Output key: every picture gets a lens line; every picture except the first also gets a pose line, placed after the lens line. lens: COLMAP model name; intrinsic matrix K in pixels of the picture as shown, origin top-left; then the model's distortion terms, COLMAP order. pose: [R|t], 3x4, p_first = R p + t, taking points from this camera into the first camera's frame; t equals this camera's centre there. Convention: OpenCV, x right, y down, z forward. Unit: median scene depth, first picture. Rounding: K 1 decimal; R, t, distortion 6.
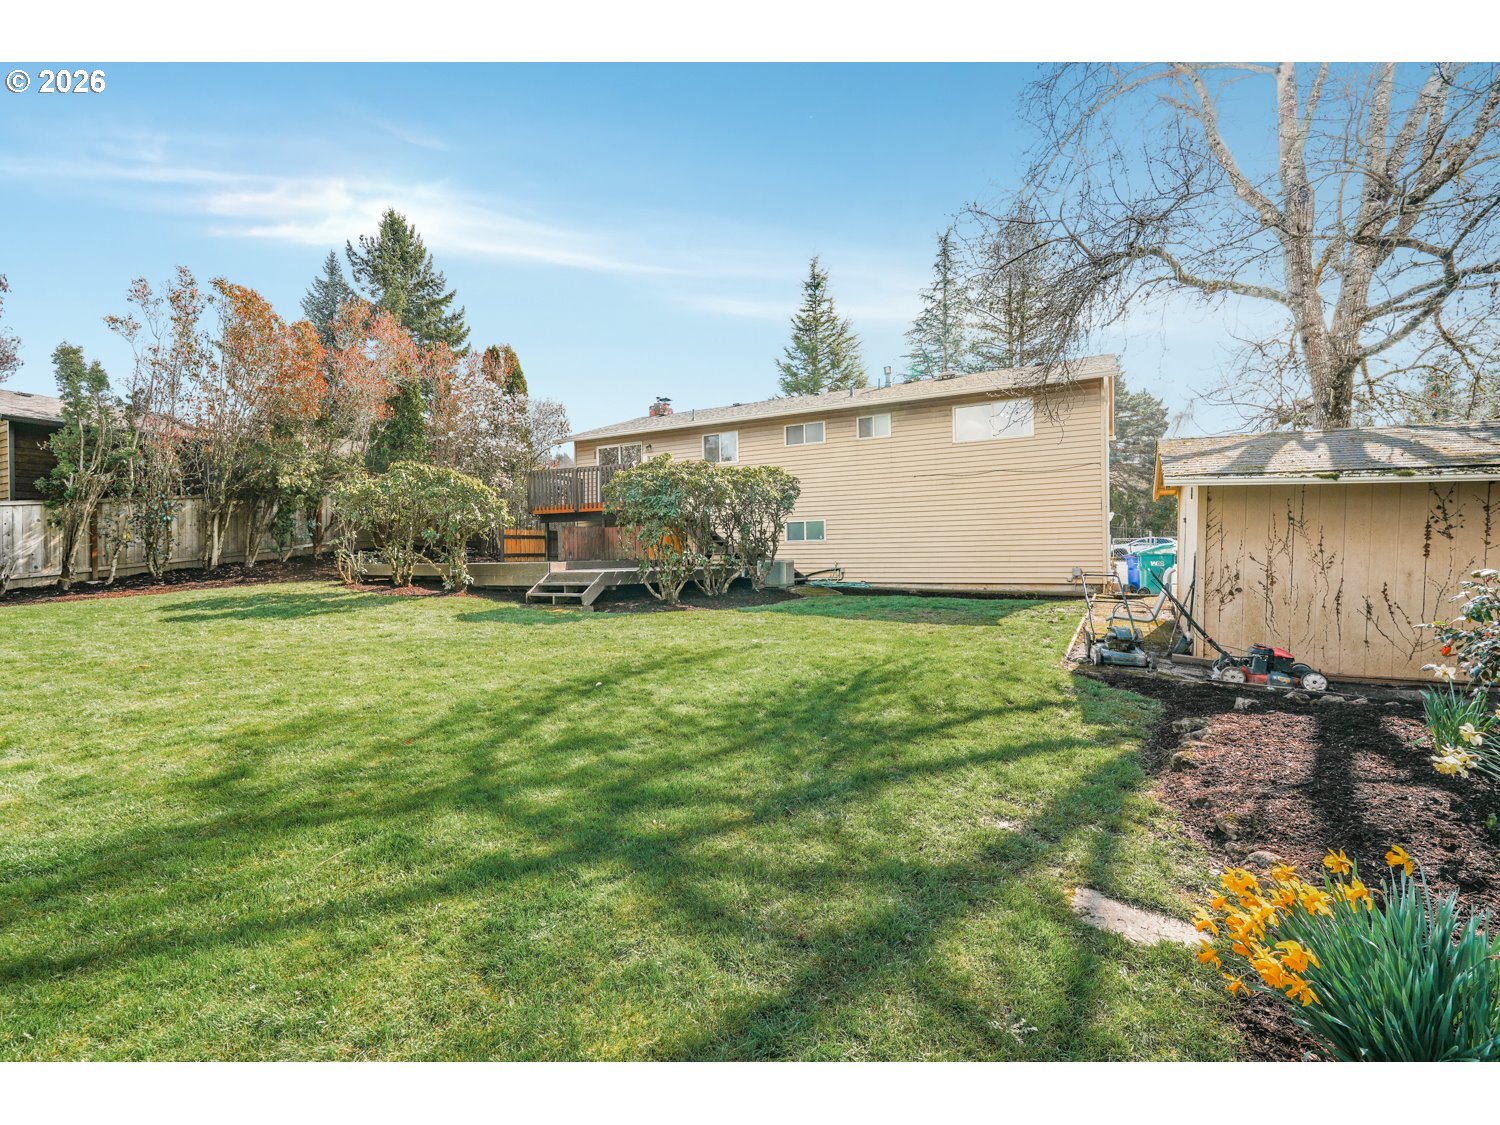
lens RADIAL K [[671.3, 0, 749.6], [0, 671.3, 555.1], [0, 0, 1]] dist [0.001961, 0.000416]
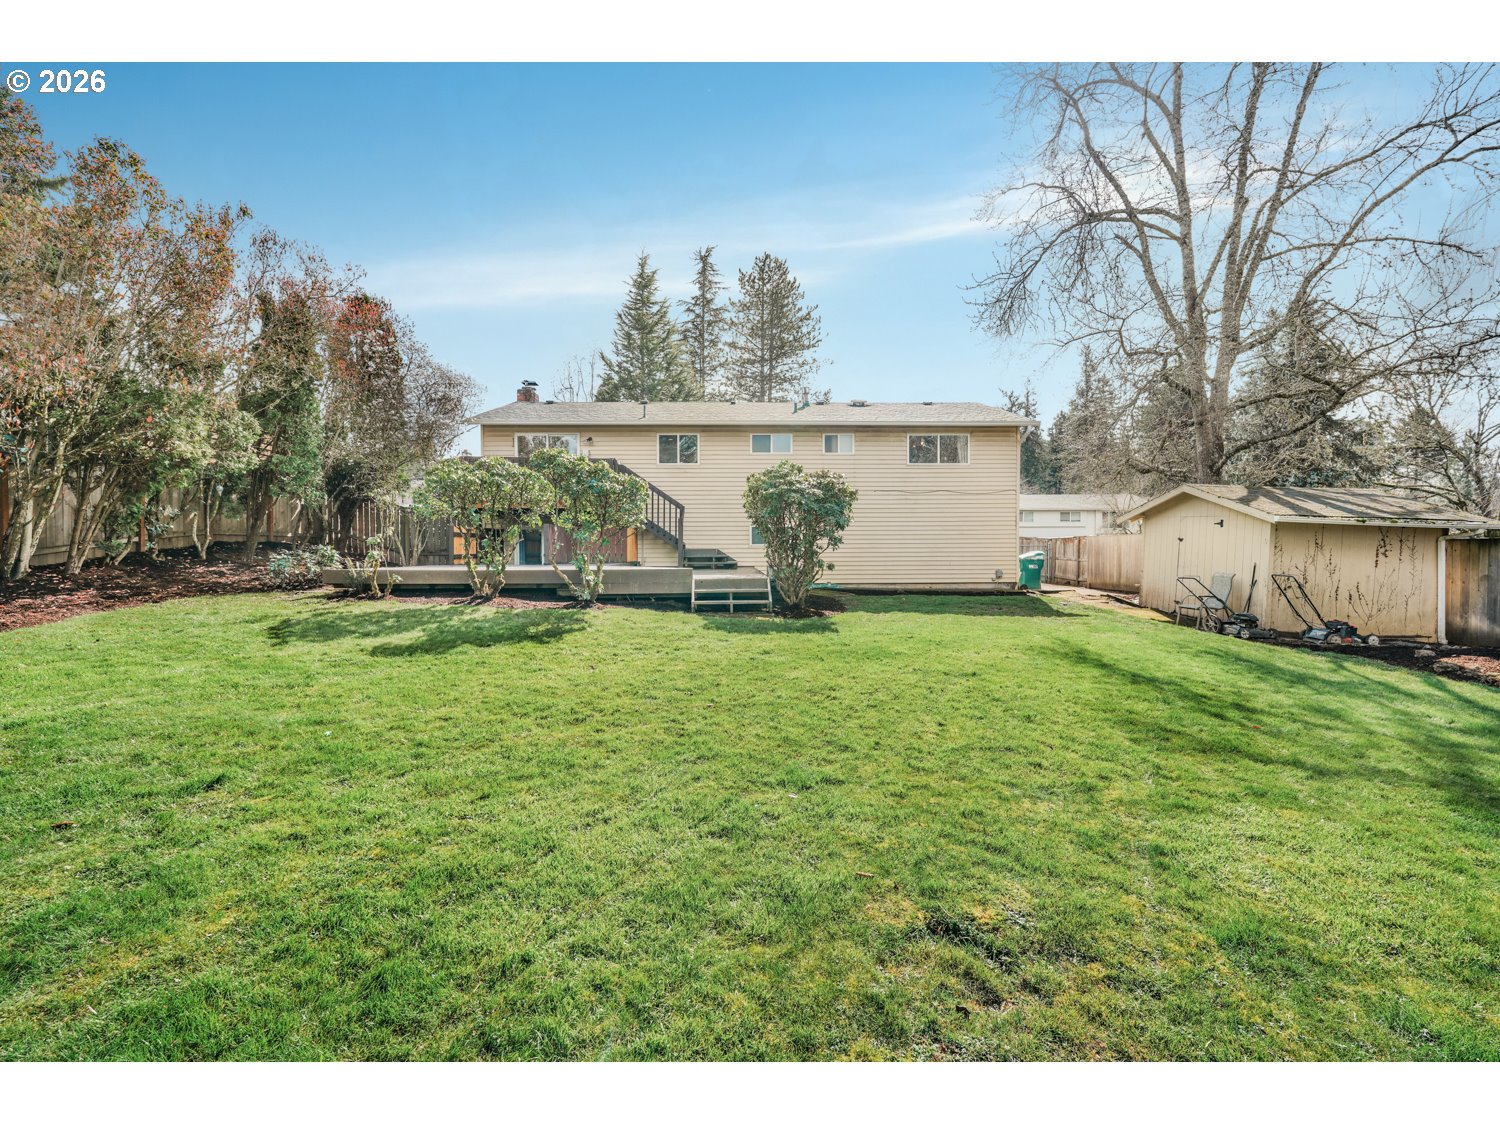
lens RADIAL K [[671.3, 0, 753.8], [0, 671.3, 555.3], [0, 0, 1]] dist [0.001961, 0.000416]
pose [[0.869188, 0.006744, 0.494436, -0.511605], [-0.008620, 0.999962, 0.001515, -0.006912], [-0.494407, -0.005579, 0.869213, 0.103054]]
